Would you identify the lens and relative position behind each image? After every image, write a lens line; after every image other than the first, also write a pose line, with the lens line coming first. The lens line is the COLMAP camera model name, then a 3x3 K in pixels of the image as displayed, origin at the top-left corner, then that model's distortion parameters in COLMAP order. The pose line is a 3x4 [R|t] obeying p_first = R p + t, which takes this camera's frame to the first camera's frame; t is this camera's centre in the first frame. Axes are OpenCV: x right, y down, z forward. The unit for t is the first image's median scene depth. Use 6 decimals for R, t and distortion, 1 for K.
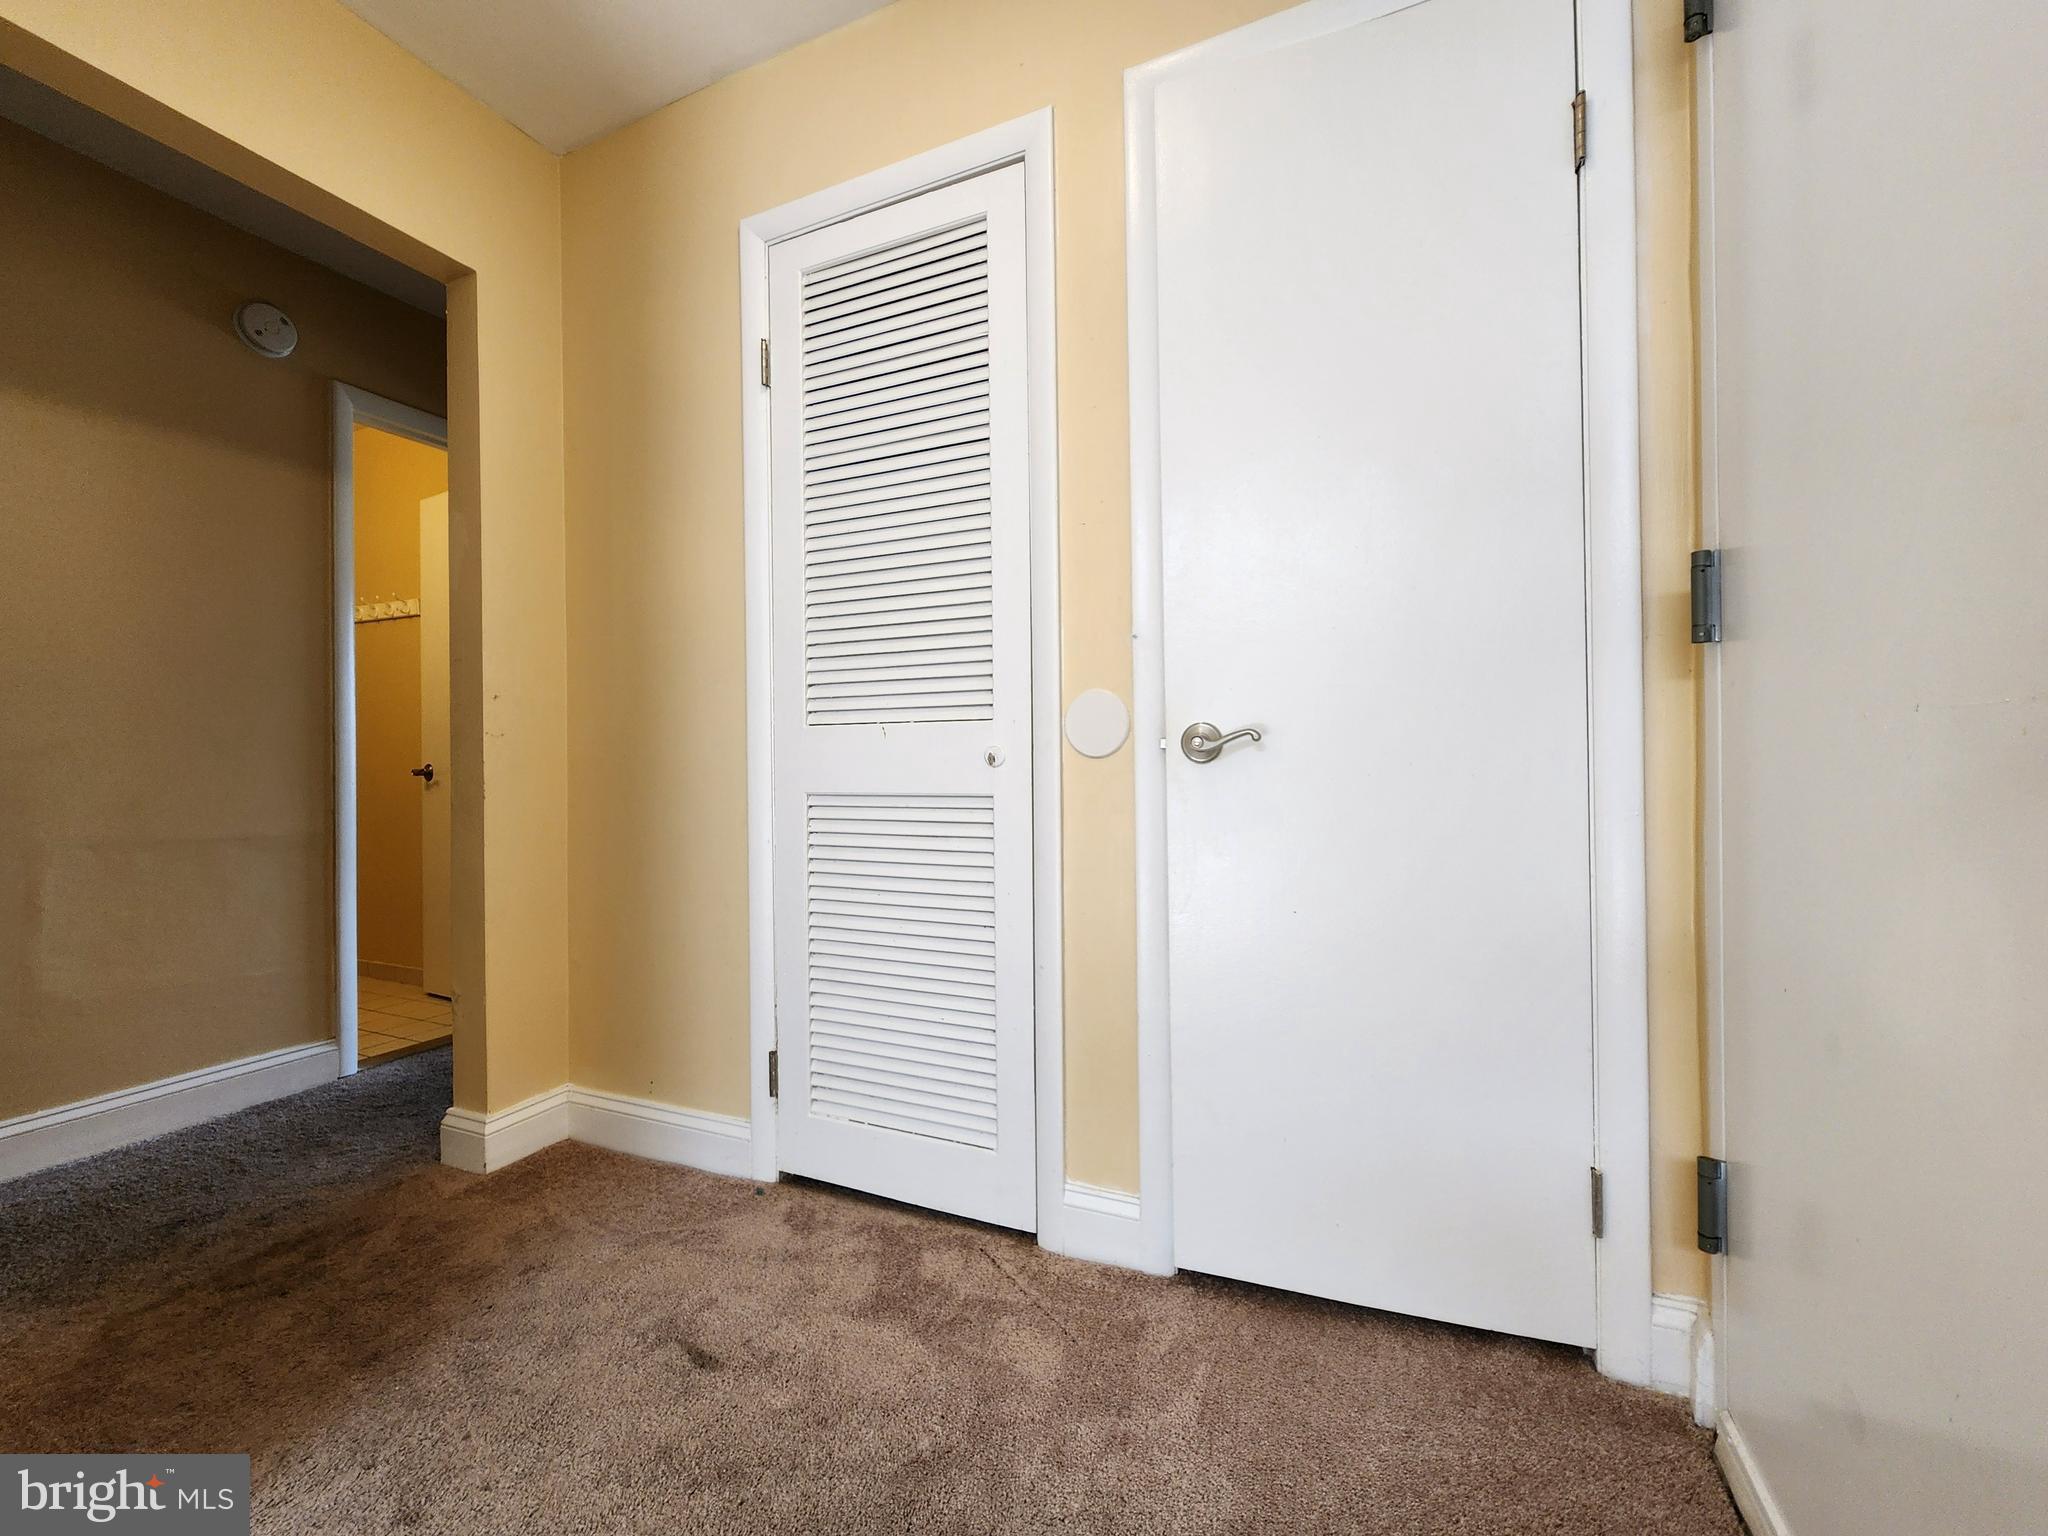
lens RADIAL K [[842.9, 0, 1022.3], [0, 842.9, 761.8], [0, 0, 1]] dist [0.000769, 0.000226]
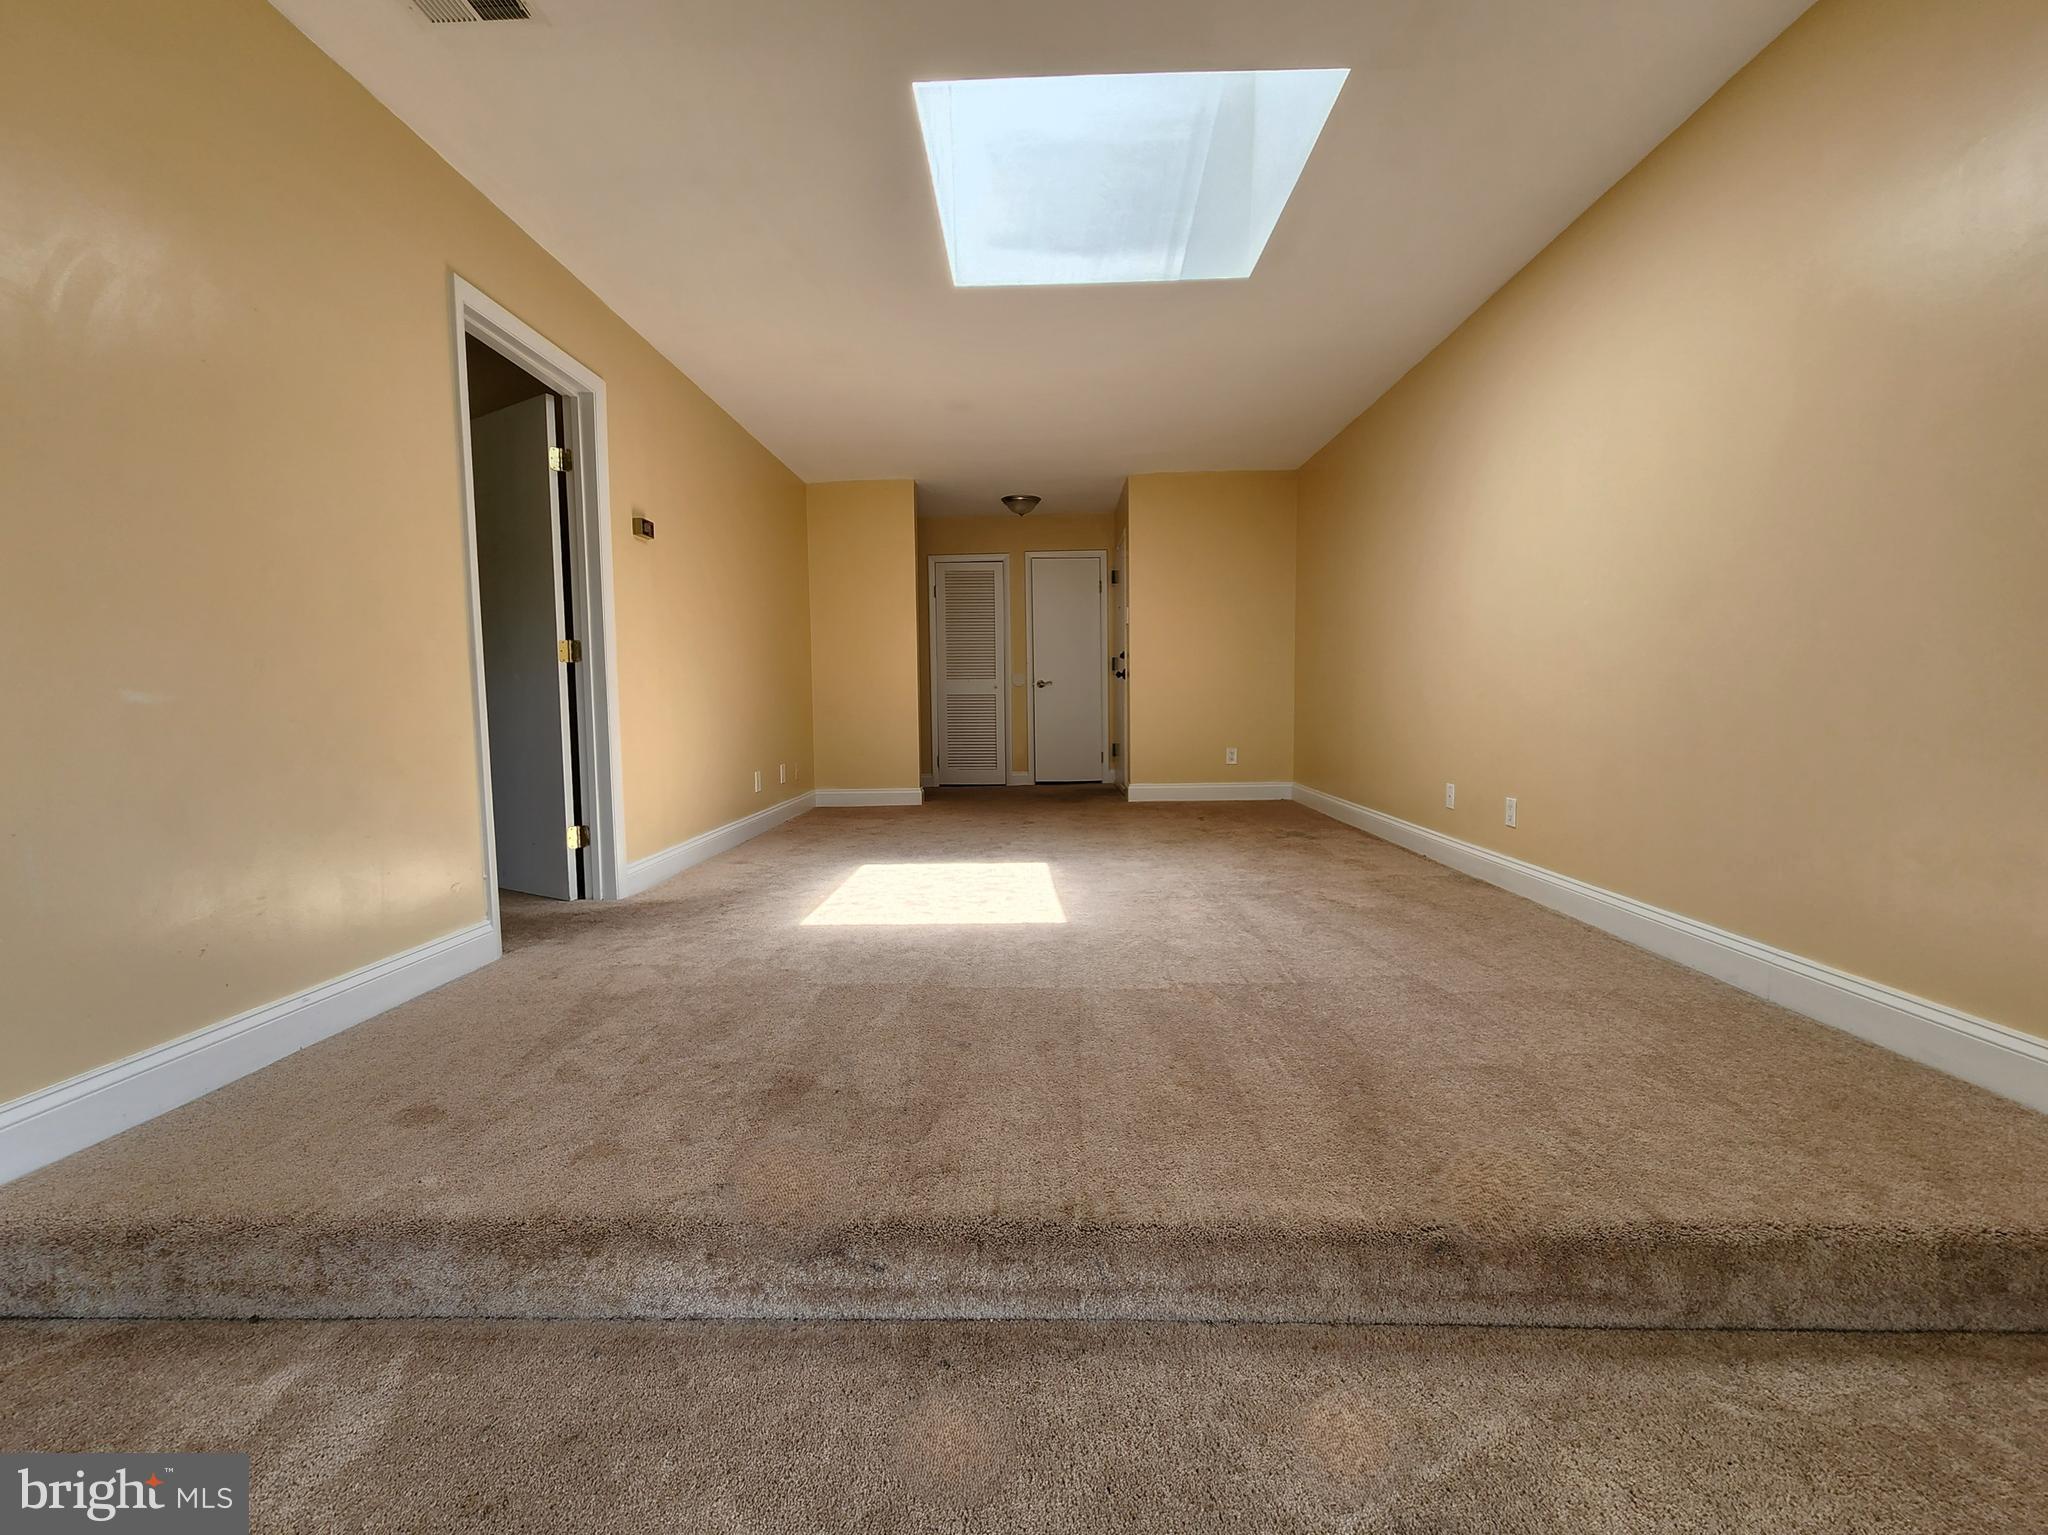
lens RADIAL K [[842.9, 0, 1022.3], [0, 842.9, 761.3], [0, 0, 1]] dist [0.000769, 0.000226]
pose [[0.922568, -0.025526, 0.384989, -1.703267], [0.000684, 0.997916, 0.064525, 0.104833], [-0.385834, -0.059266, 0.920663, -3.382901]]
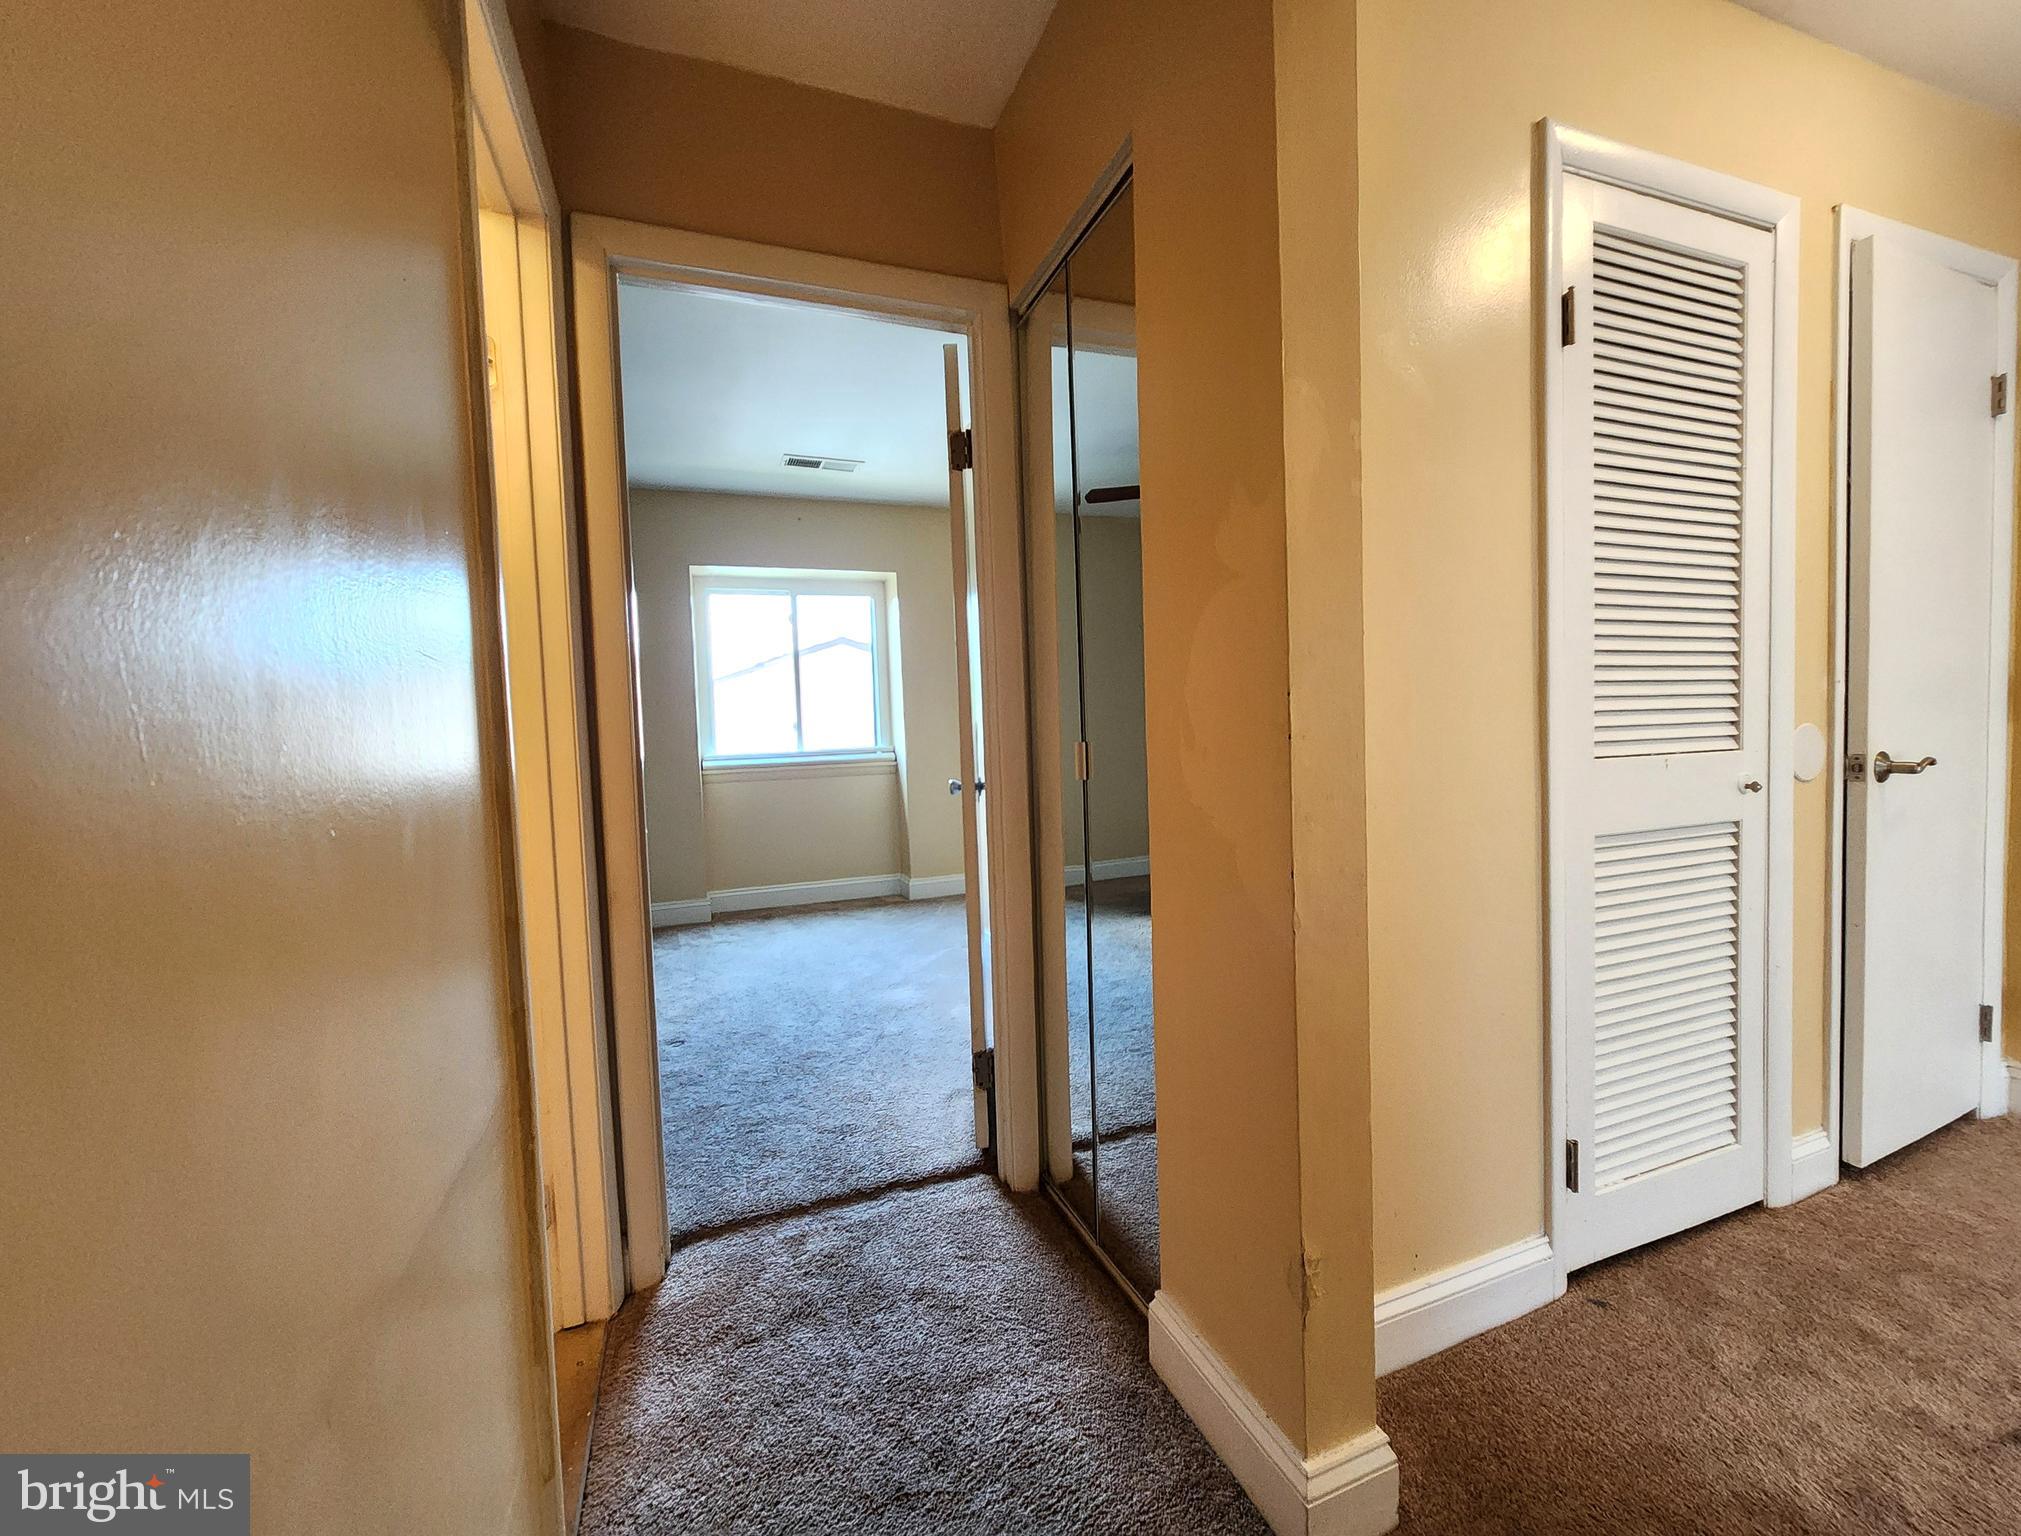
lens RADIAL K [[801.7, 0, 1007.2], [0, 801.7, 774.9], [0, 0, 1]] dist [0.000334, 0.000056]
pose [[0.711762, -0.043229, 0.701089, -1.438880], [0.023747, 0.999015, 0.037491, -0.080973], [-0.702019, -0.010036, 0.712087, 0.945700]]
